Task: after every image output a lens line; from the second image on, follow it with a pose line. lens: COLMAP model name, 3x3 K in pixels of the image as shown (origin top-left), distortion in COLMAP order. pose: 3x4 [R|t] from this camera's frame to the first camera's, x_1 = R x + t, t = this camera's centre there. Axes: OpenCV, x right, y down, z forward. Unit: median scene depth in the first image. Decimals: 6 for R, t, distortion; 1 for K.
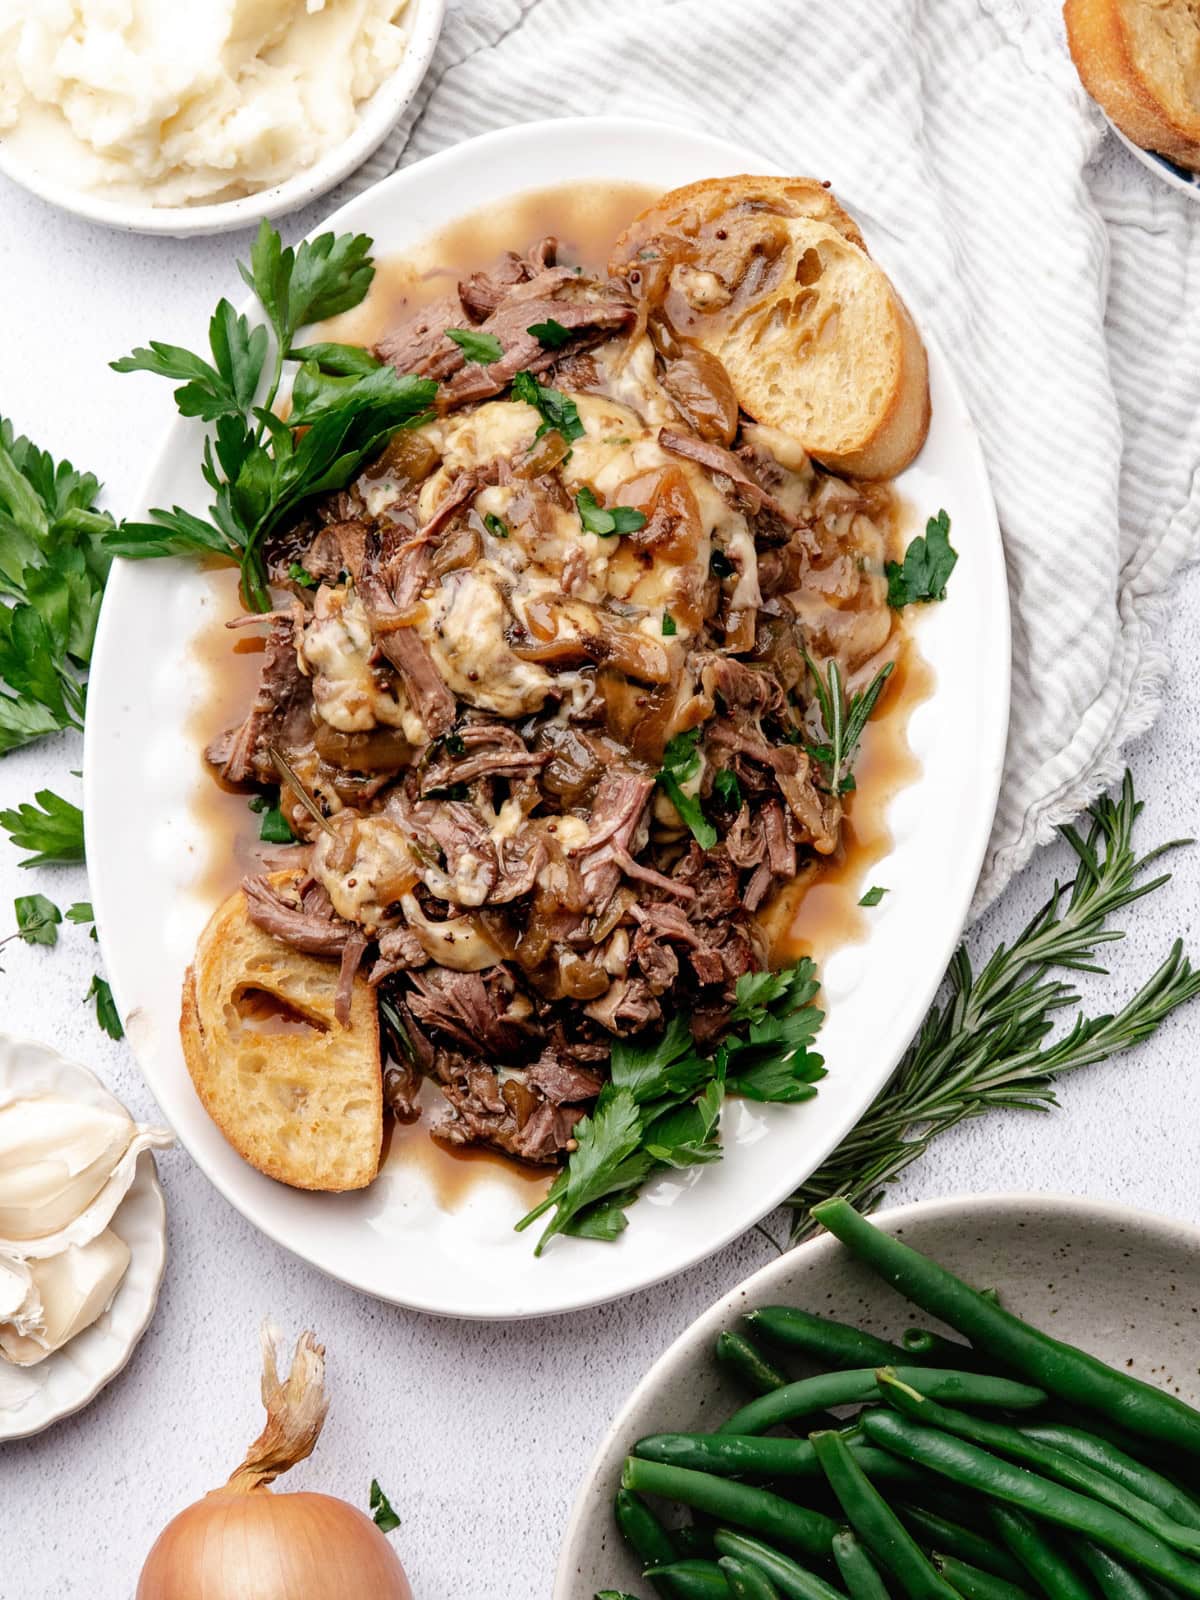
lens RADIAL K [[3377.6, 0, 600.0], [0, 3377.6, 800.0], [0, 0, 1]] dist [-0.023612, 0.338161]
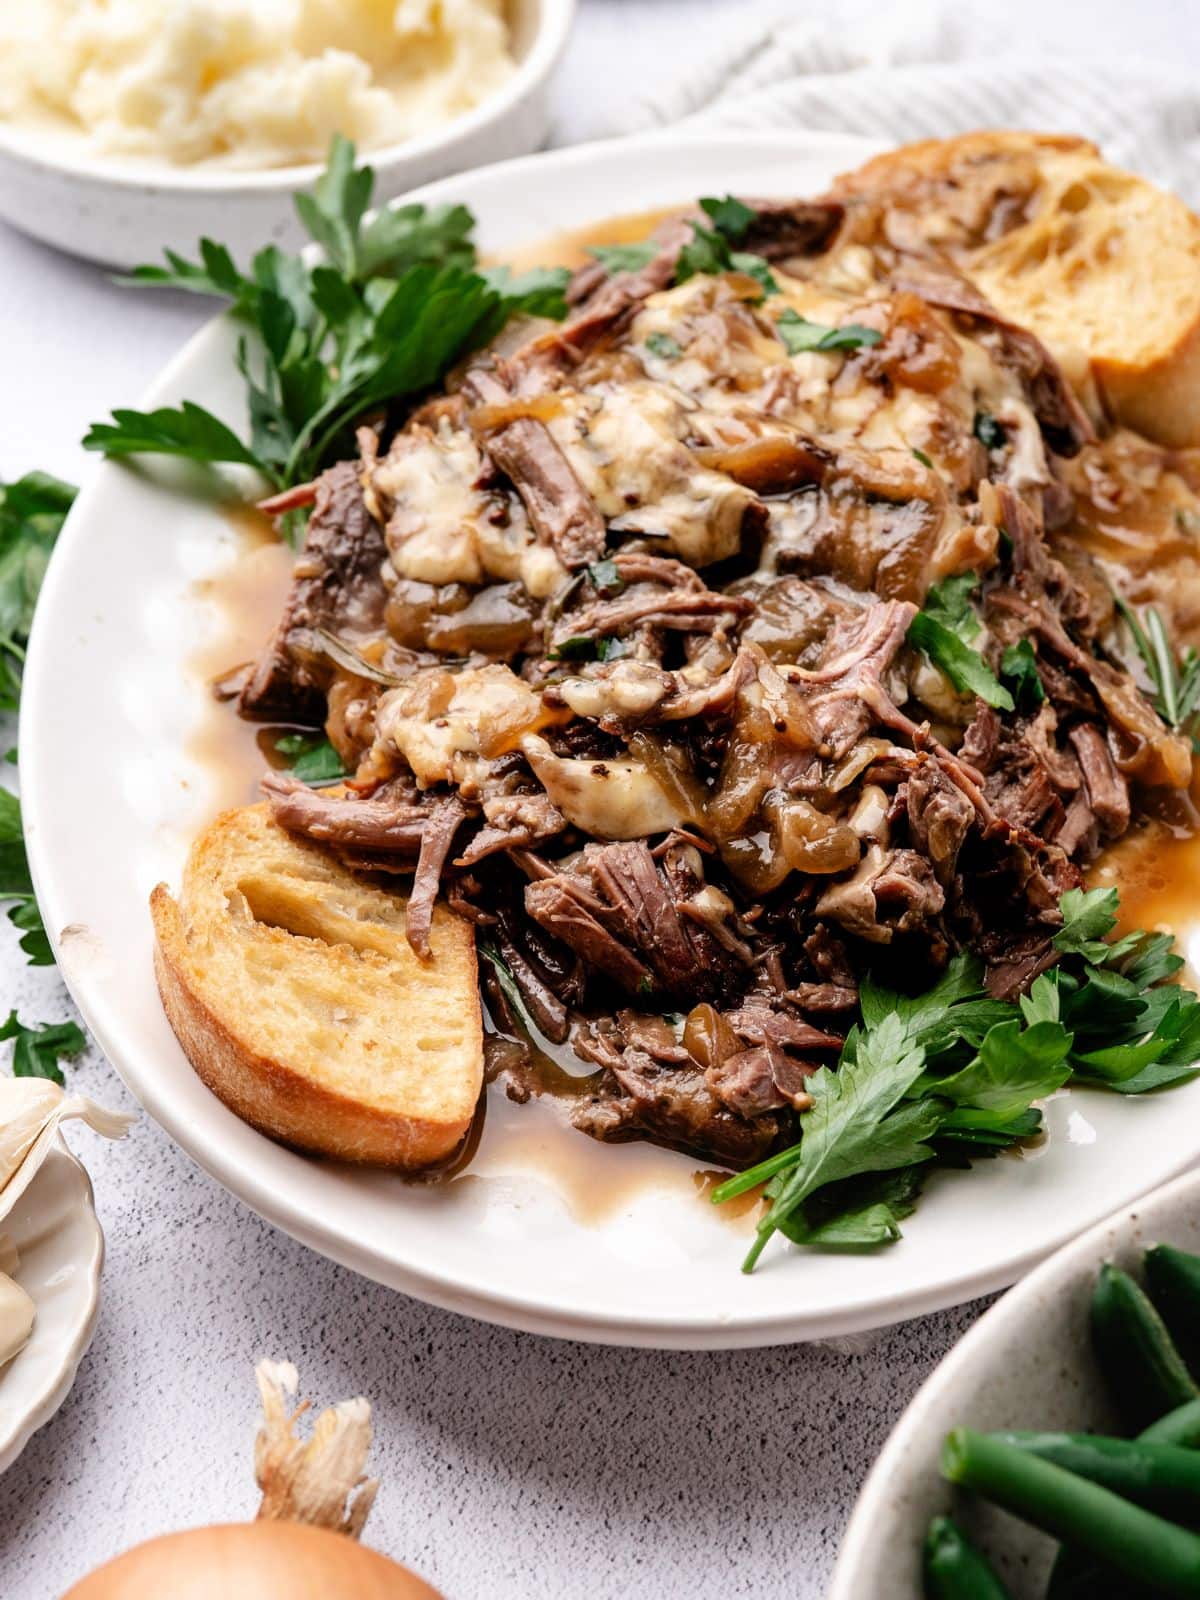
lens RADIAL K [[3377.6, 0, 600.0], [0, 3377.6, 800.0], [0, 0, 1]] dist [-0.023612, 0.338161]
pose [[0.999969, 0.007877, 0.000141, -0.043326], [-0.006908, 0.885262, -0.465042, 0.323086], [-0.003788, 0.465027, 0.885288, 0.443955]]
